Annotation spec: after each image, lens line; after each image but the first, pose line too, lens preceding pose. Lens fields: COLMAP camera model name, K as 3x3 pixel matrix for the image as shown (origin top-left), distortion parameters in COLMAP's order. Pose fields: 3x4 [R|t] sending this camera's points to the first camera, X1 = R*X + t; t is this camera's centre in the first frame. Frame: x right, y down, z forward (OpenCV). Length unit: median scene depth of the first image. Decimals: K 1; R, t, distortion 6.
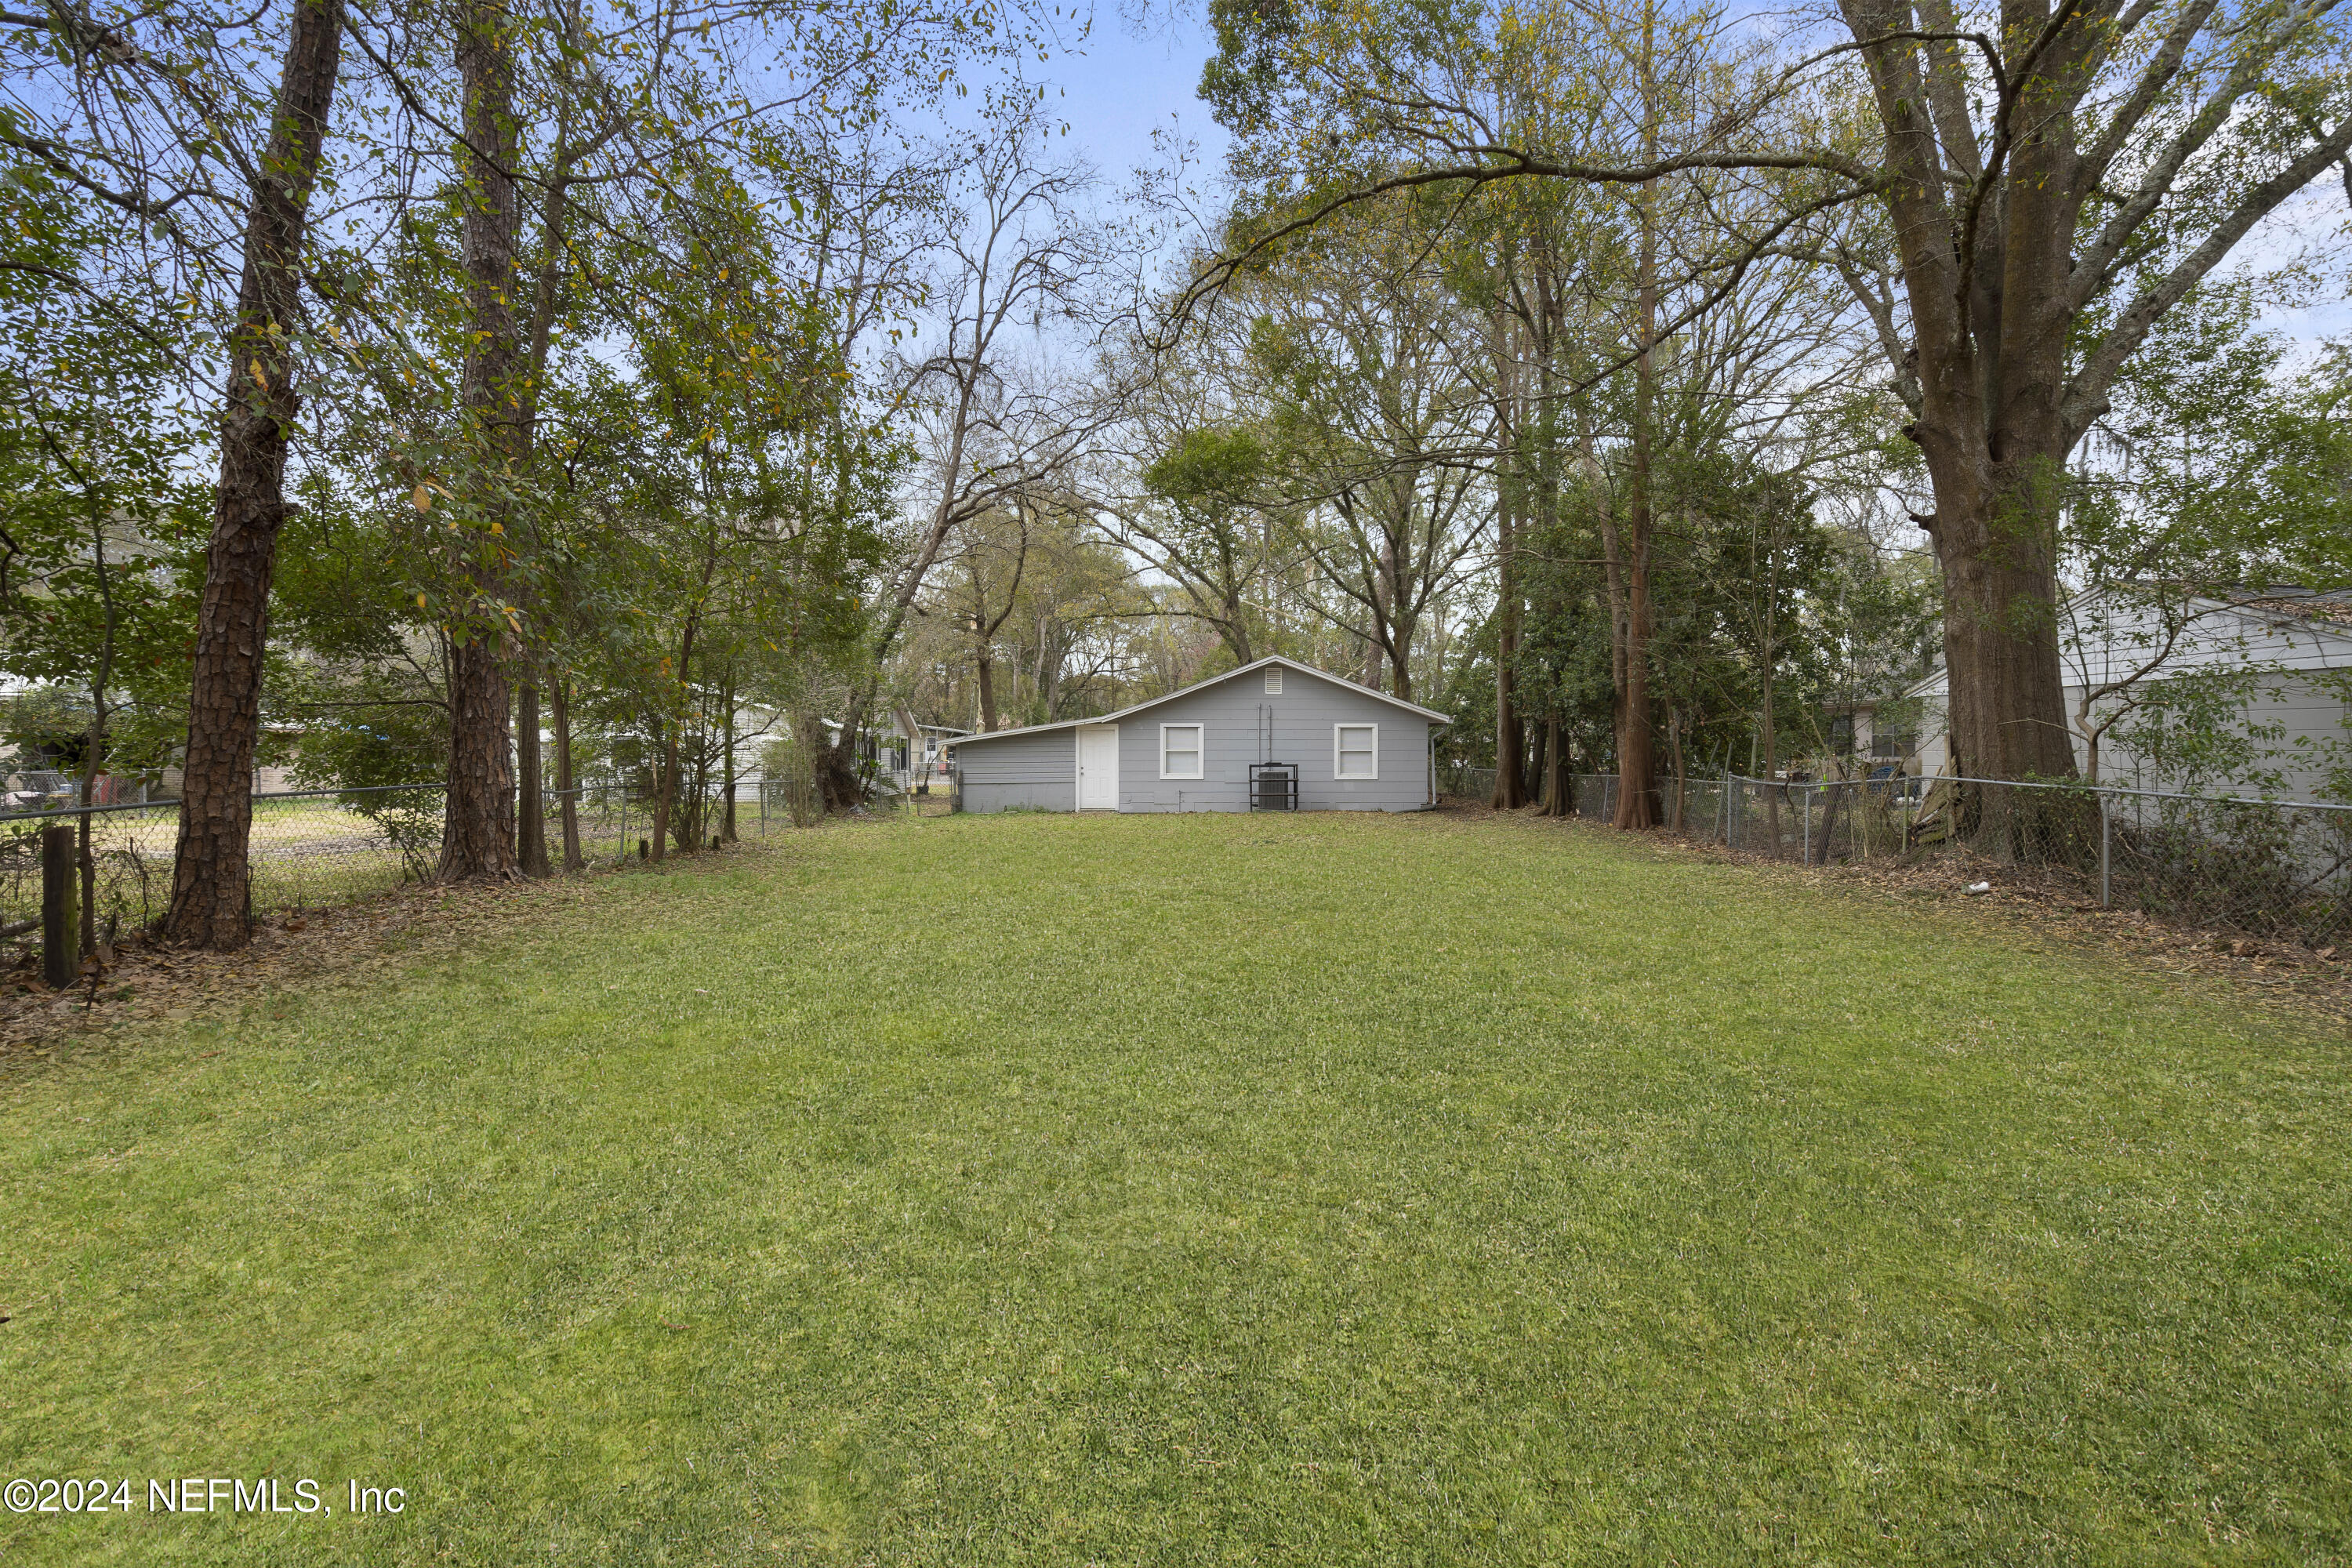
lens RADIAL K [[1142.0, 0, 1165.0], [0, 1142.0, 781.6], [0, 0, 1]] dist [0.000624, 0.000578]
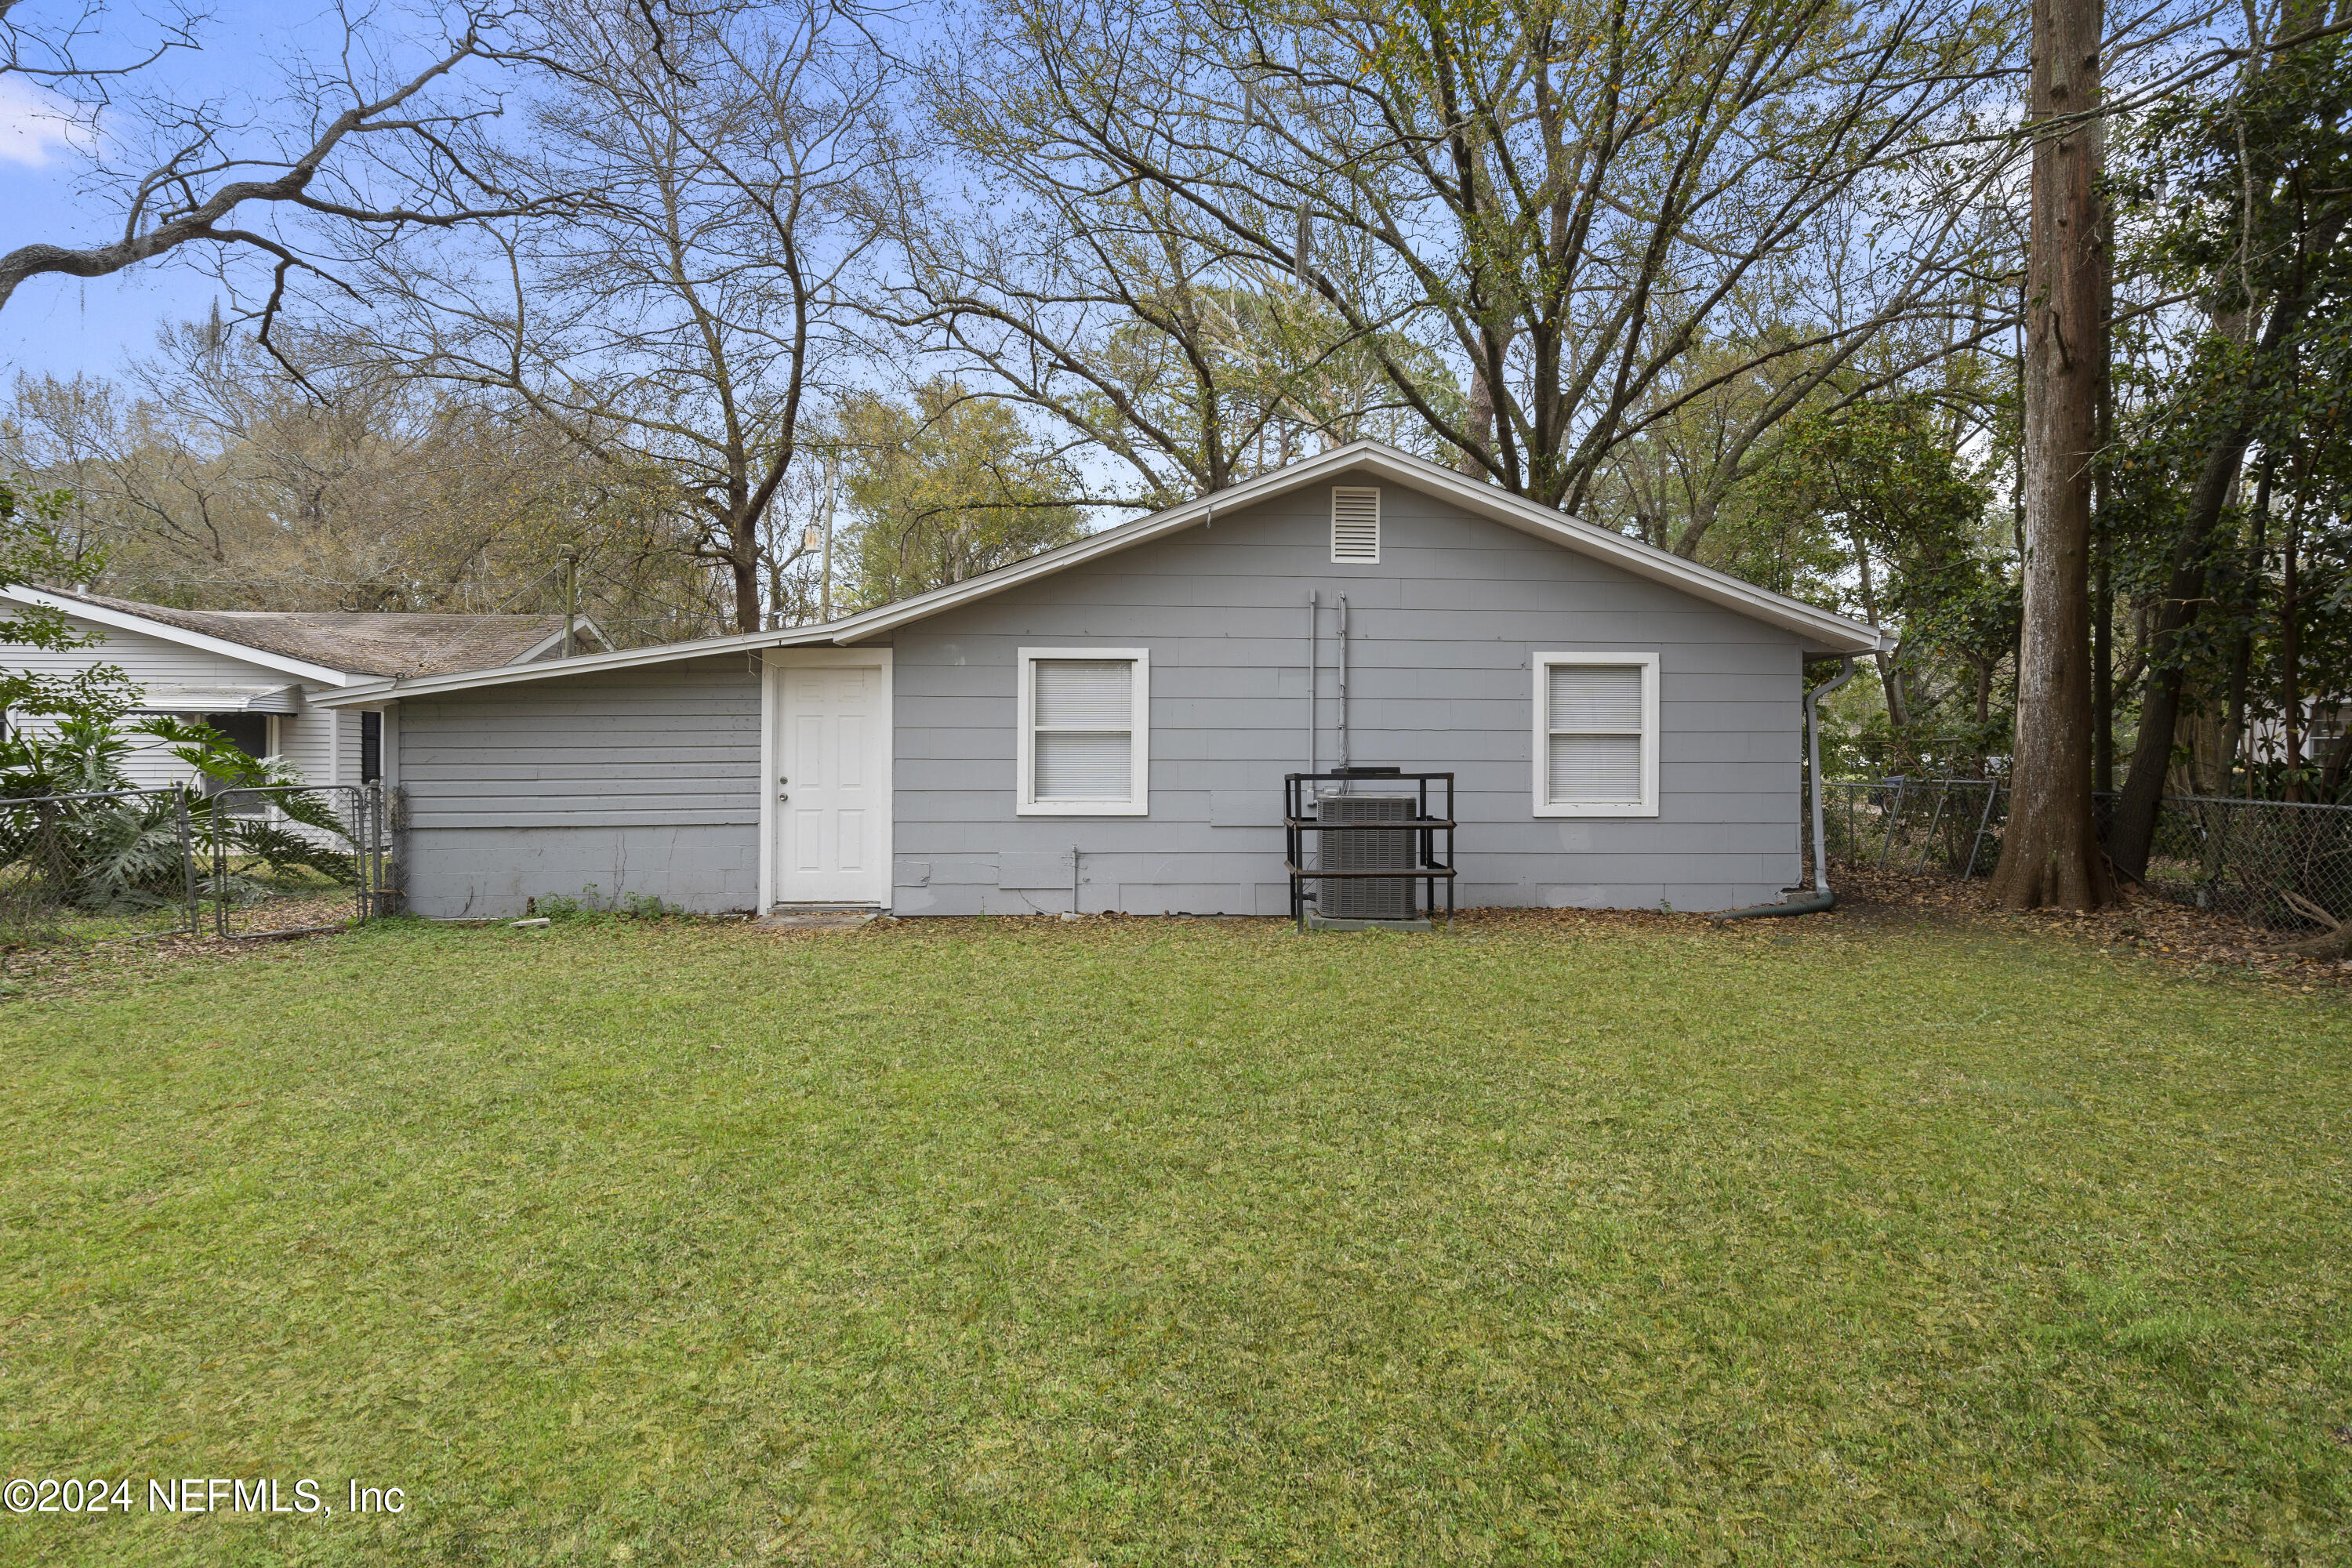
lens RADIAL K [[1227.0, 0, 1175.7], [0, 1227.0, 777.6], [0, 0, 1]] dist [0.000203, 0.000020]
pose [[0.999519, 0.002667, 0.030888, 0.030901], [-0.002611, 0.999995, -0.001875, -0.012555], [-0.030893, 0.001794, 0.999521, 0.641081]]
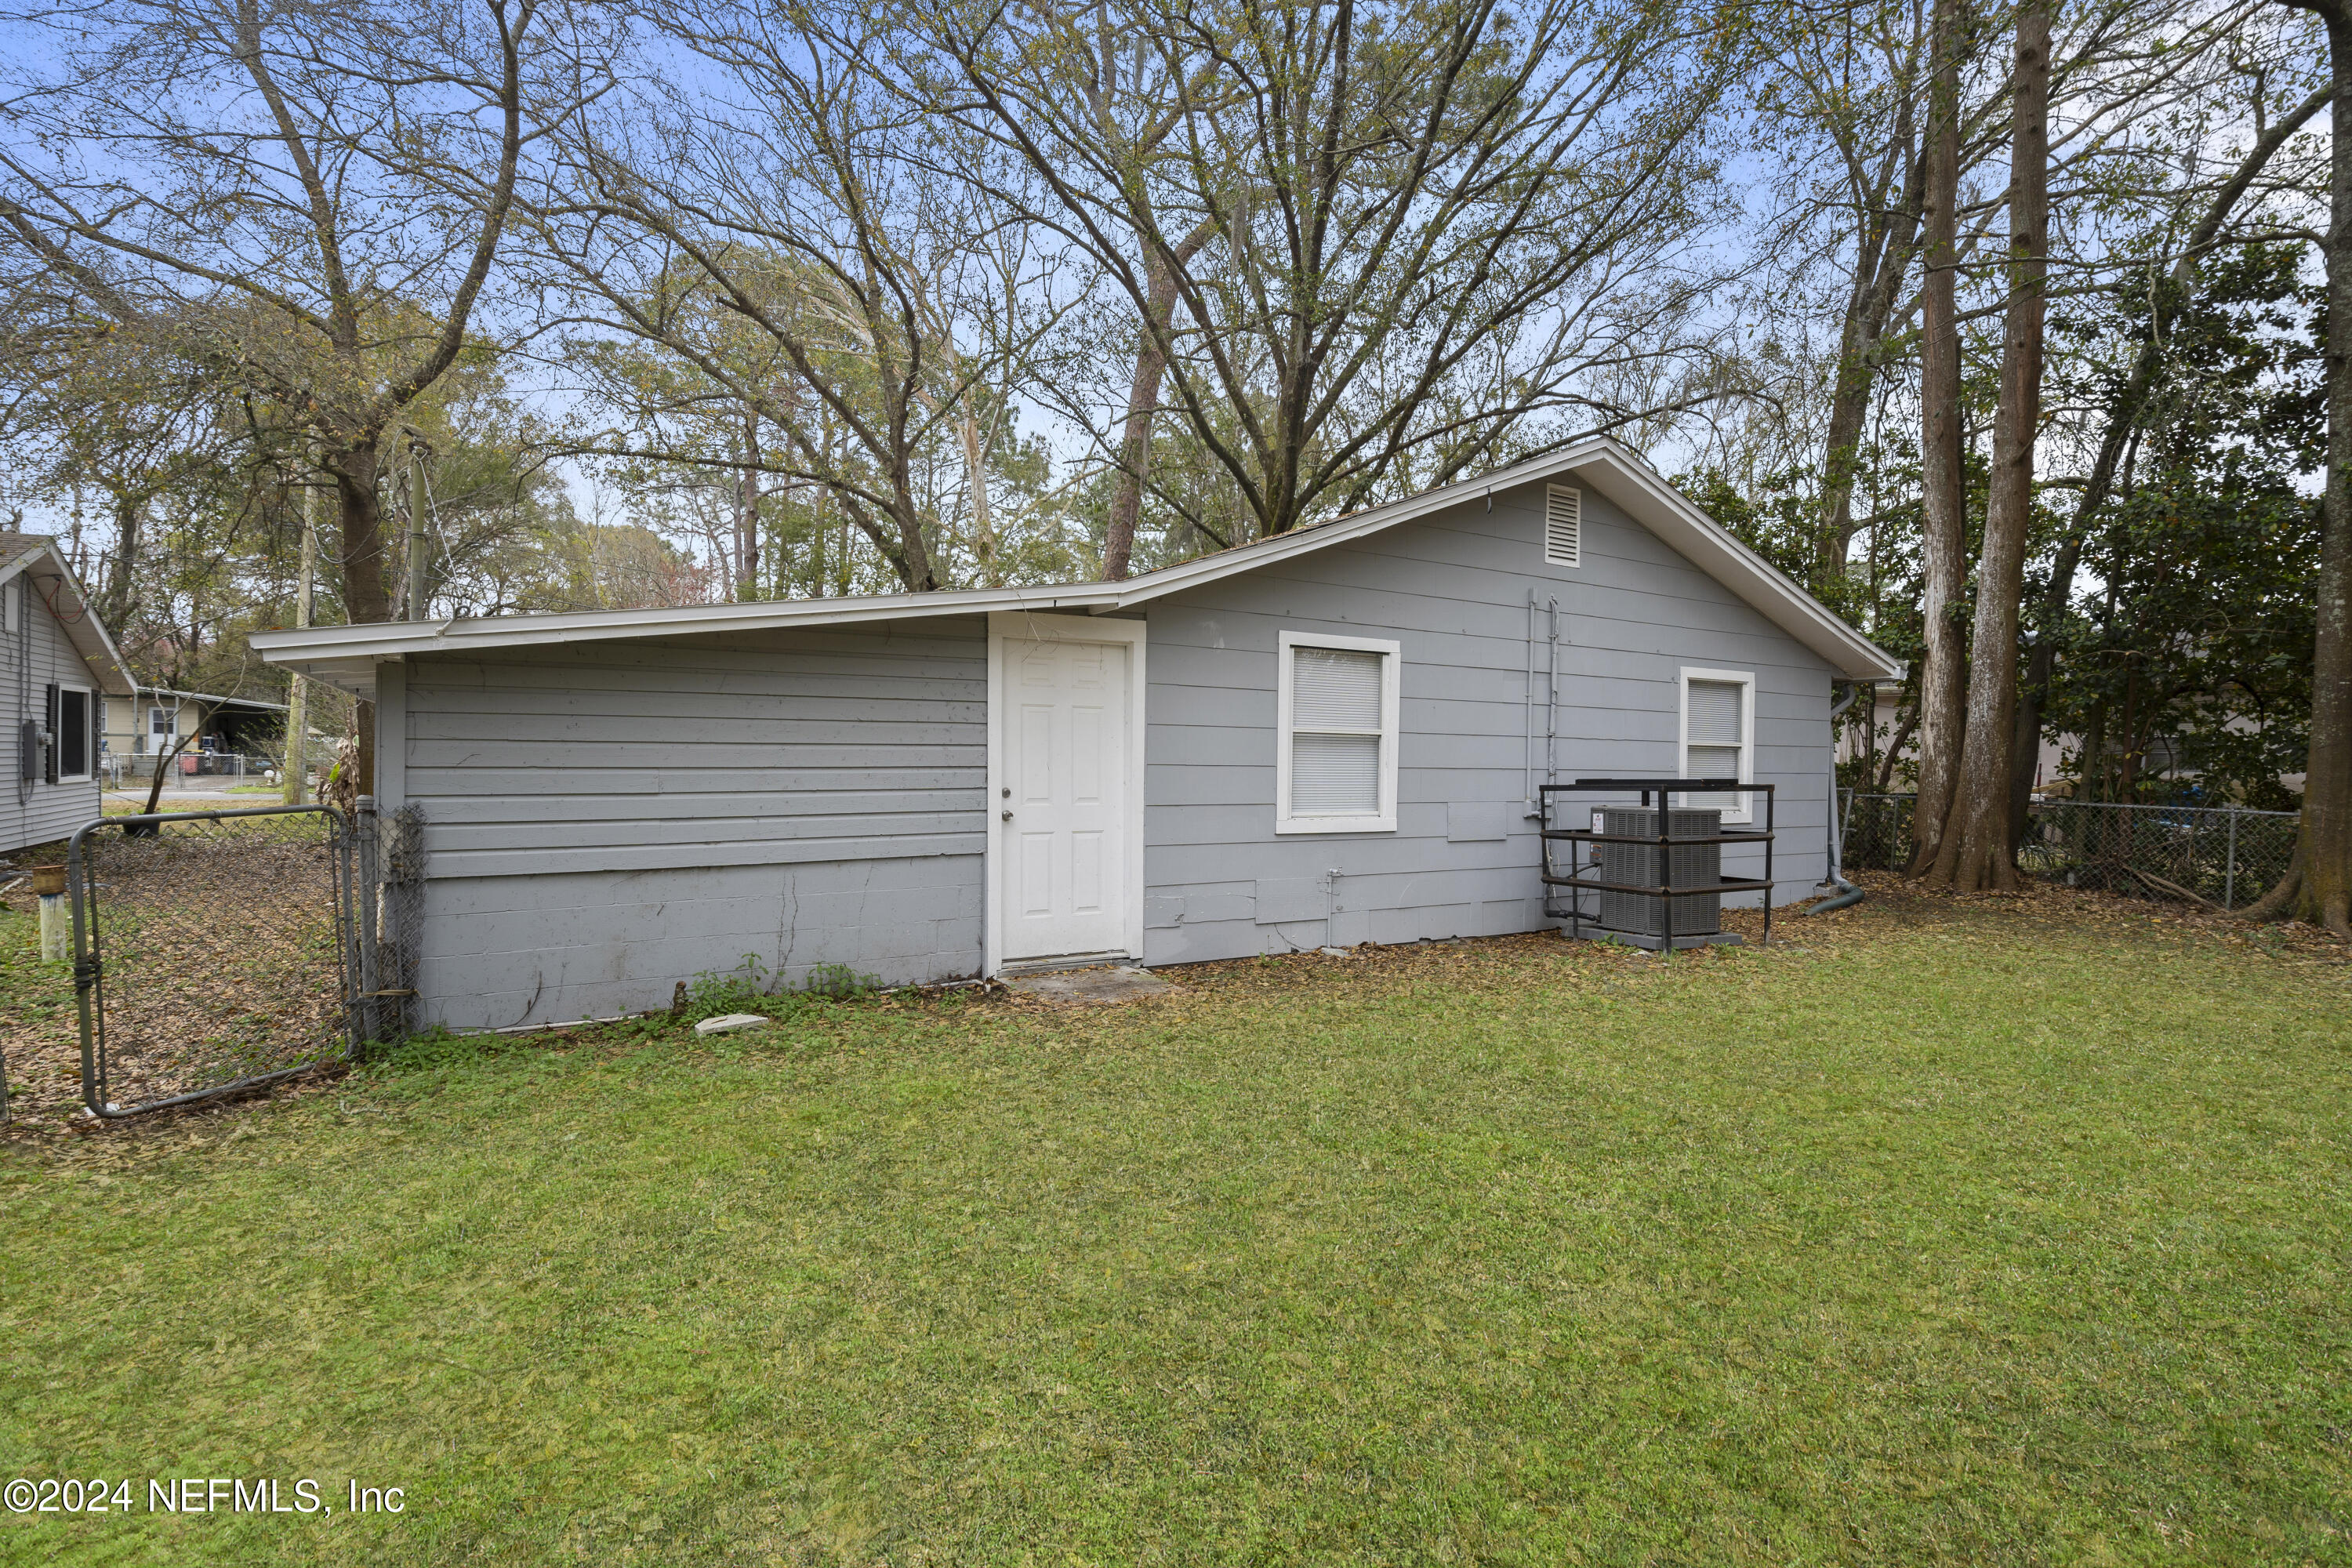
lens RADIAL K [[1142.0, 0, 1194.9], [0, 1142.0, 788.1], [0, 0, 1]] dist [0.000624, 0.000578]
pose [[0.866360, 0.000987, 0.499420, -0.158836], [-0.004754, 0.999969, 0.006270, -0.014792], [-0.499398, -0.007806, 0.866337, 0.771181]]
